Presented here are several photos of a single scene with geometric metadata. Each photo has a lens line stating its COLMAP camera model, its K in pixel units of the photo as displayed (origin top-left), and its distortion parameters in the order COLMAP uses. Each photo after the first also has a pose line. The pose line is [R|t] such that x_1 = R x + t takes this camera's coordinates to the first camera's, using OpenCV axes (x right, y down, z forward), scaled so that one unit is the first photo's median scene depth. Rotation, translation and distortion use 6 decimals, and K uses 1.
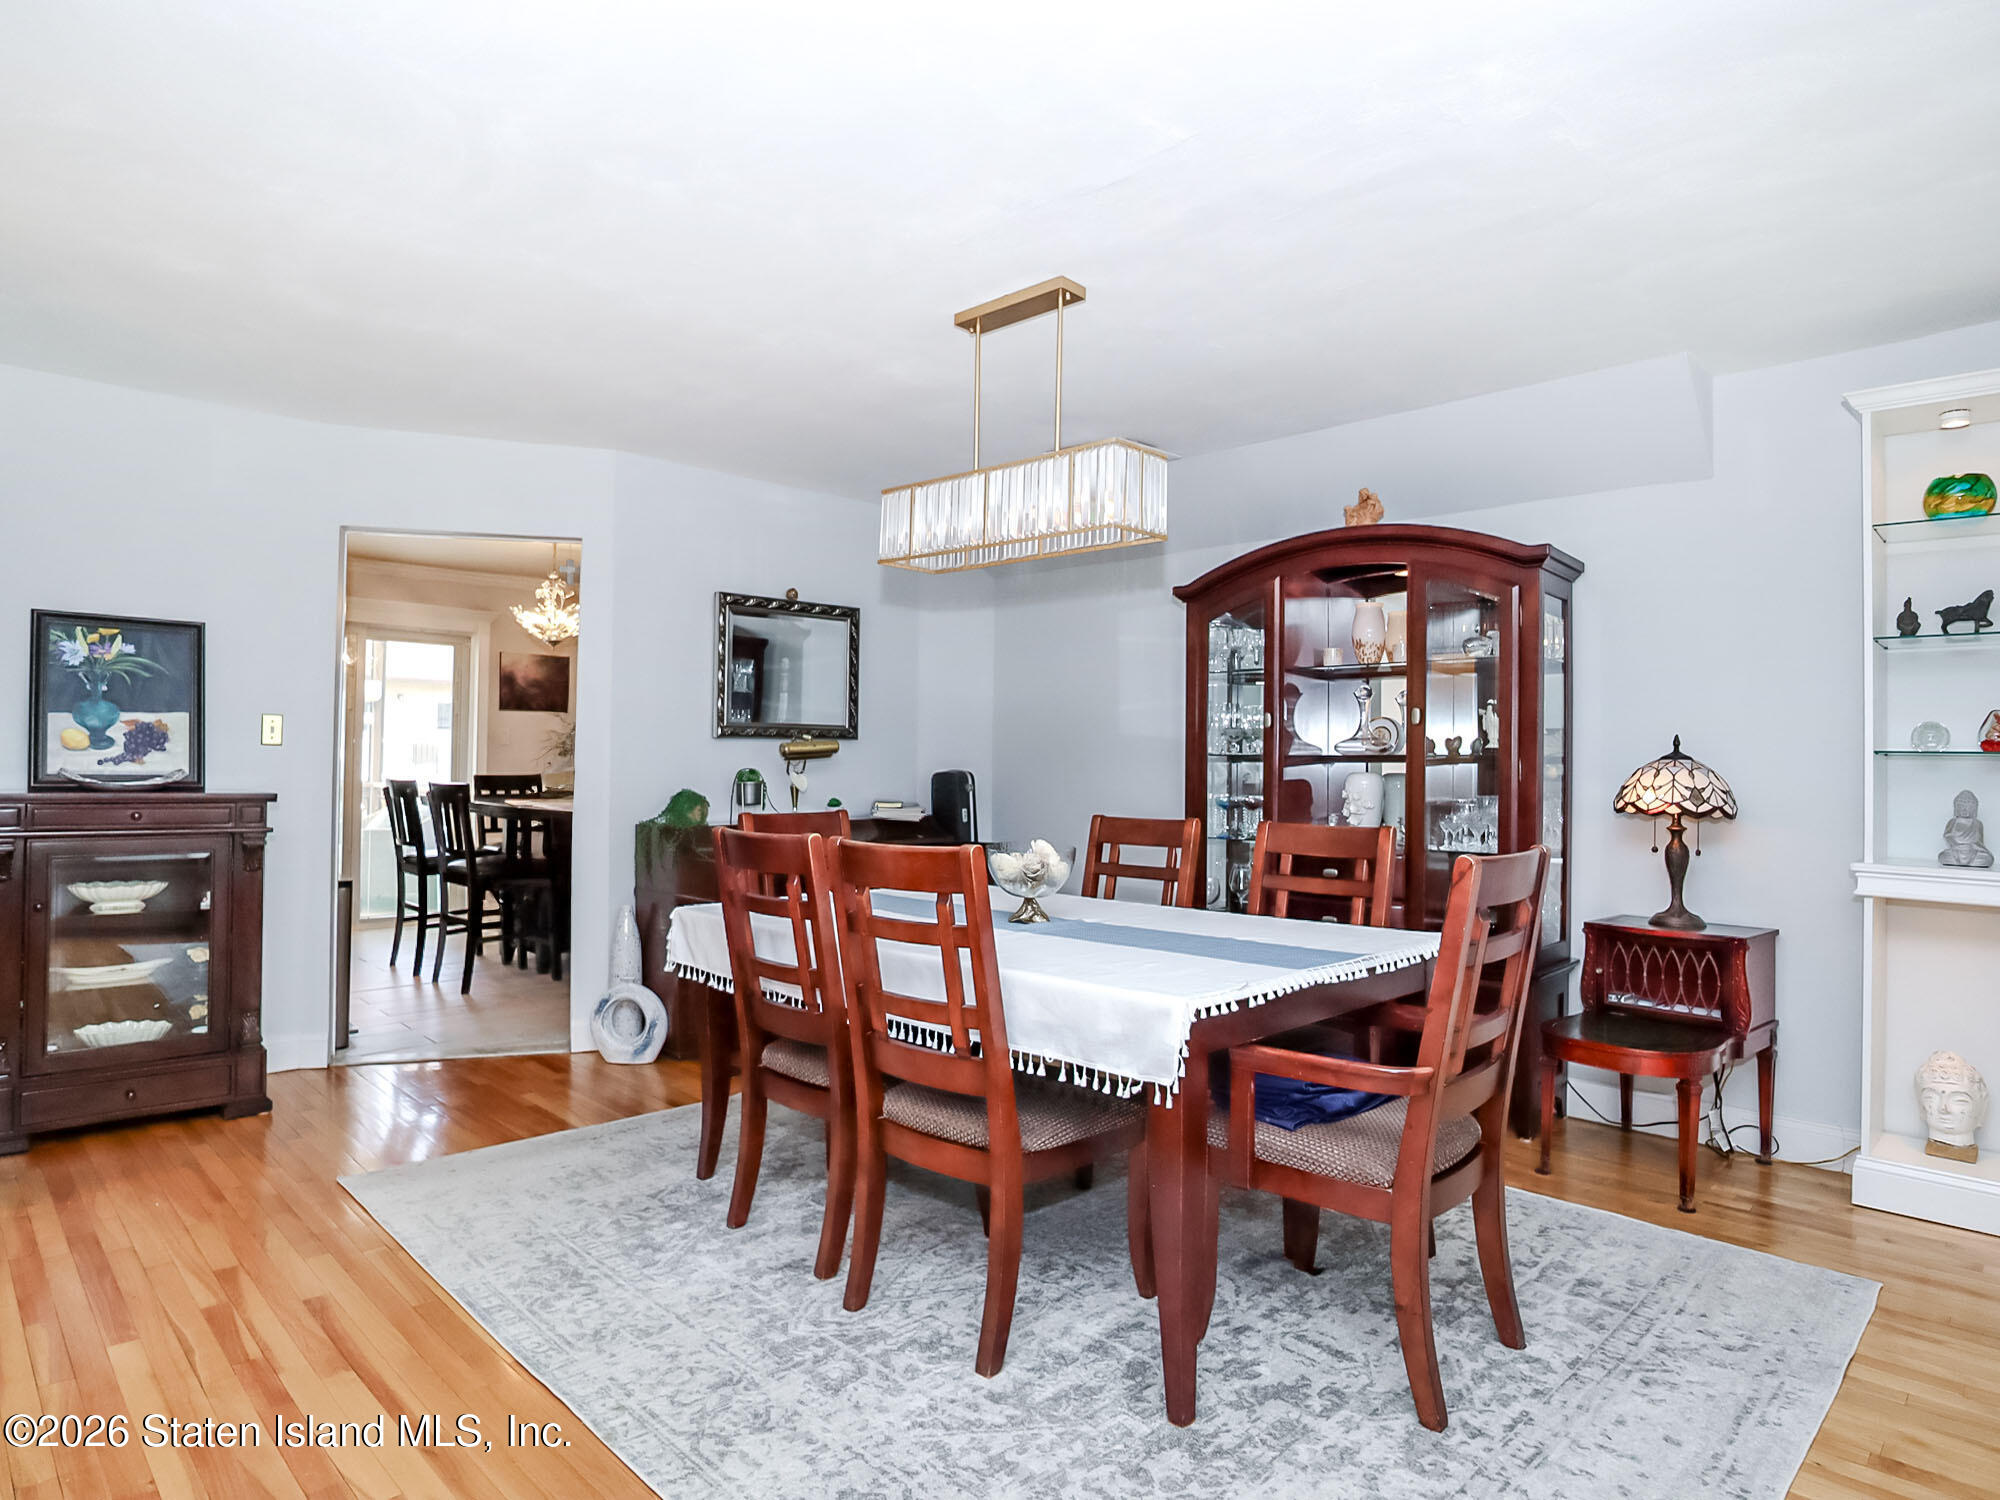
lens RADIAL K [[1143.3, 0, 1000.0], [0, 1143.3, 750.0], [0, 0, 1]] dist [-0.007995, -0.000268]
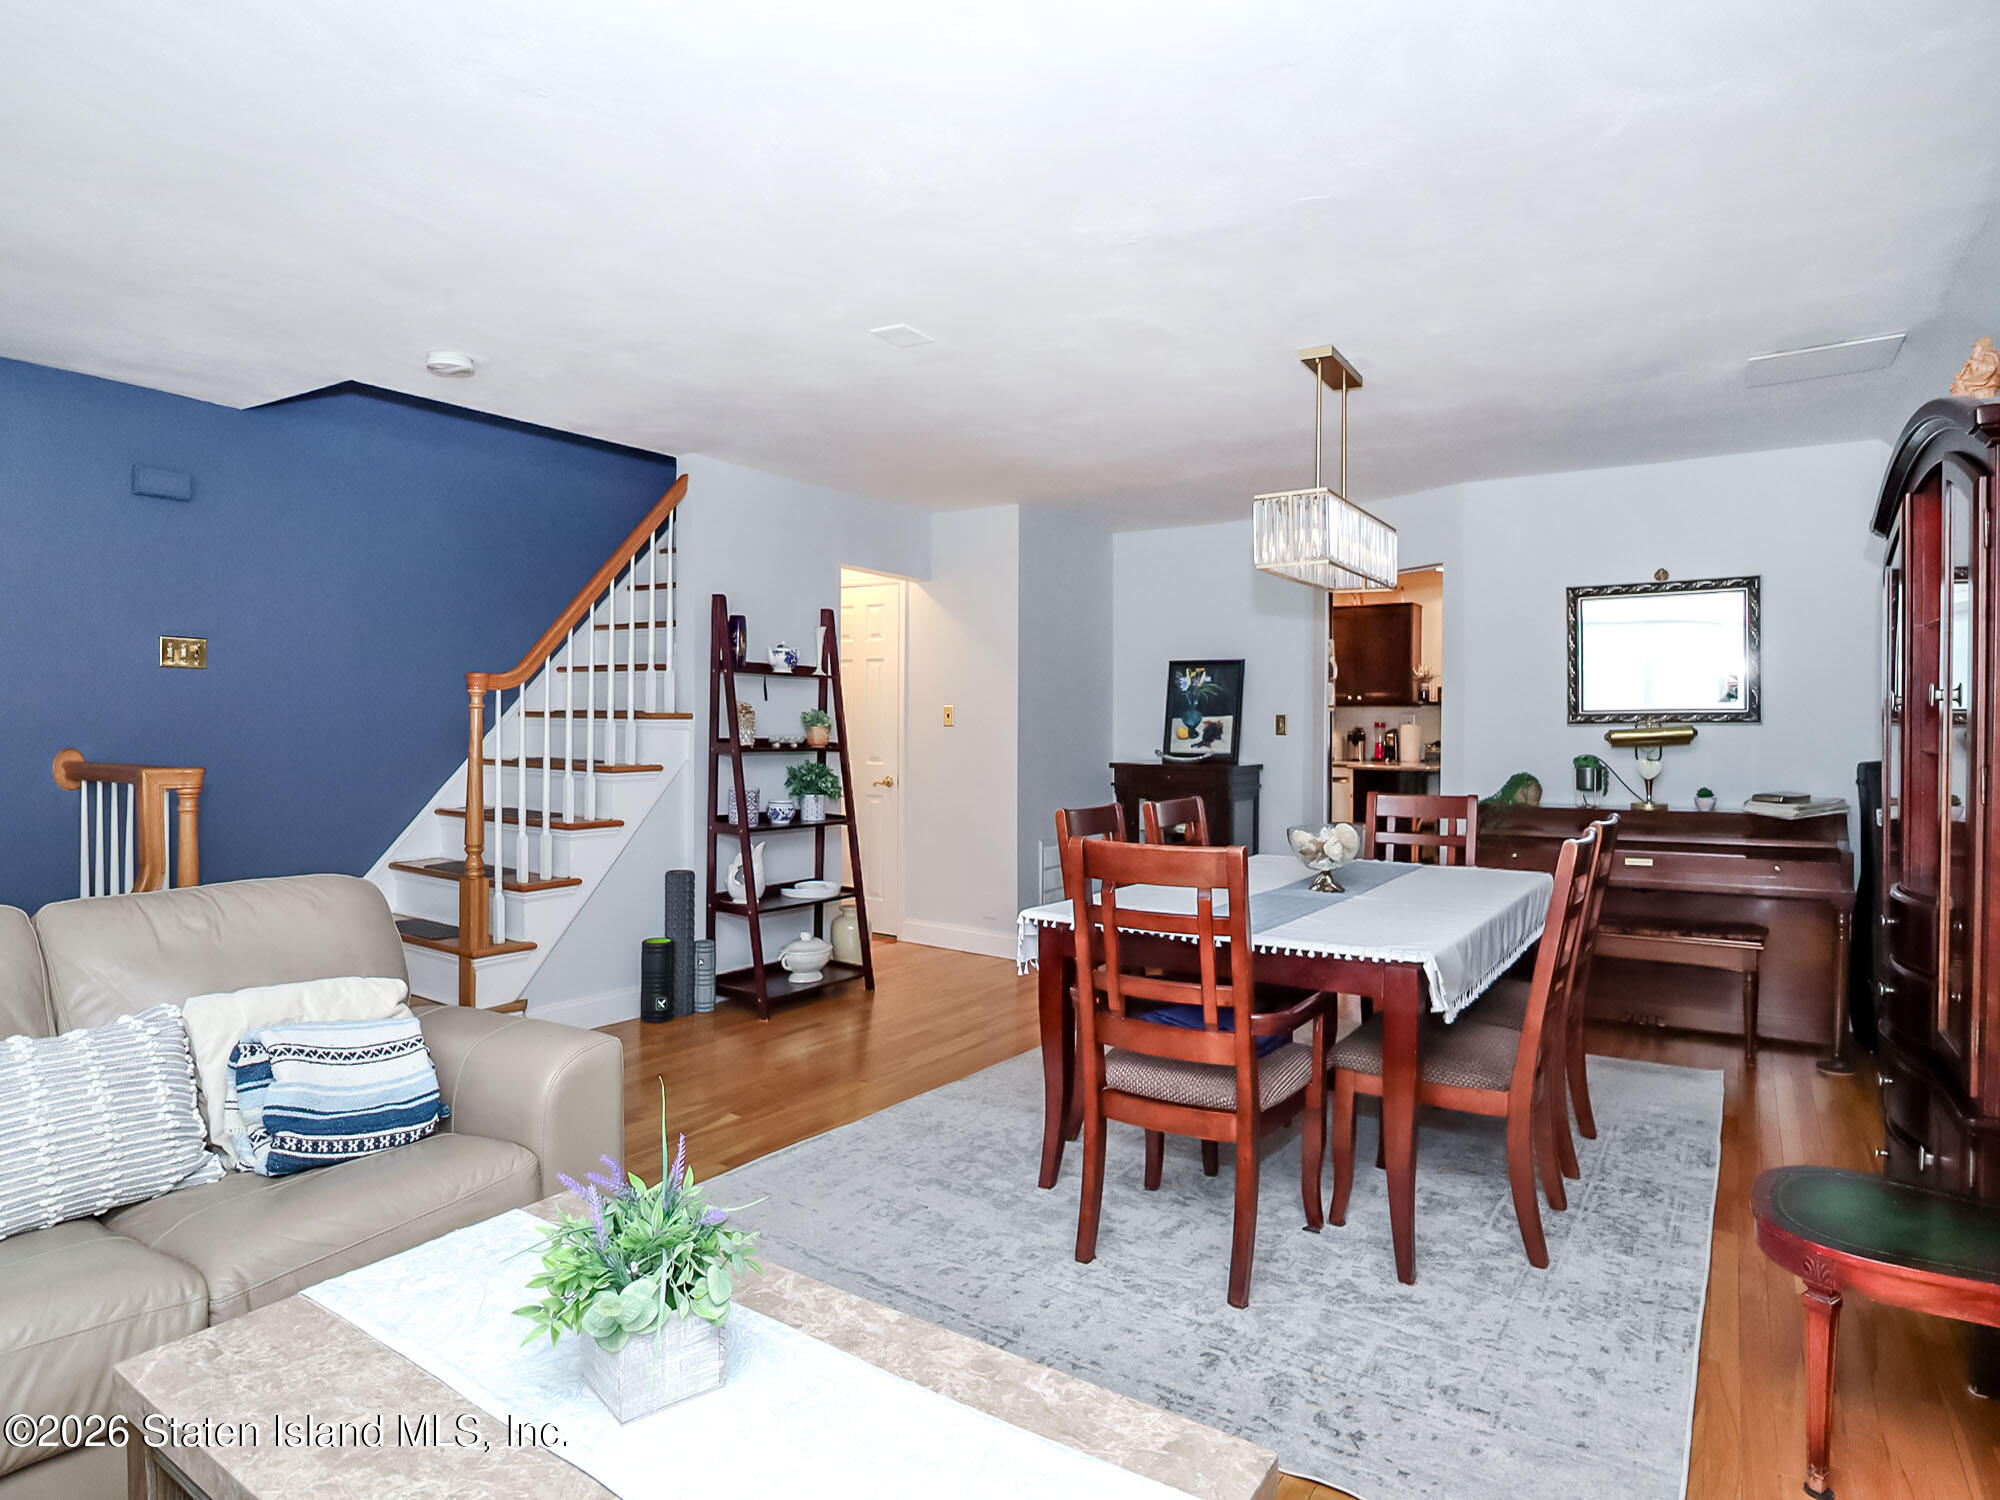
lens RADIAL K [[1143.3, 0, 1000.0], [0, 1143.3, 750.0], [0, 0, 1]] dist [-0.007995, -0.000268]
pose [[0.205602, 0.000003, -0.978636, 0.844037], [-0.003757, 0.999993, -0.000786, 0.019135], [0.978628, 0.003838, 0.205601, 0.351286]]
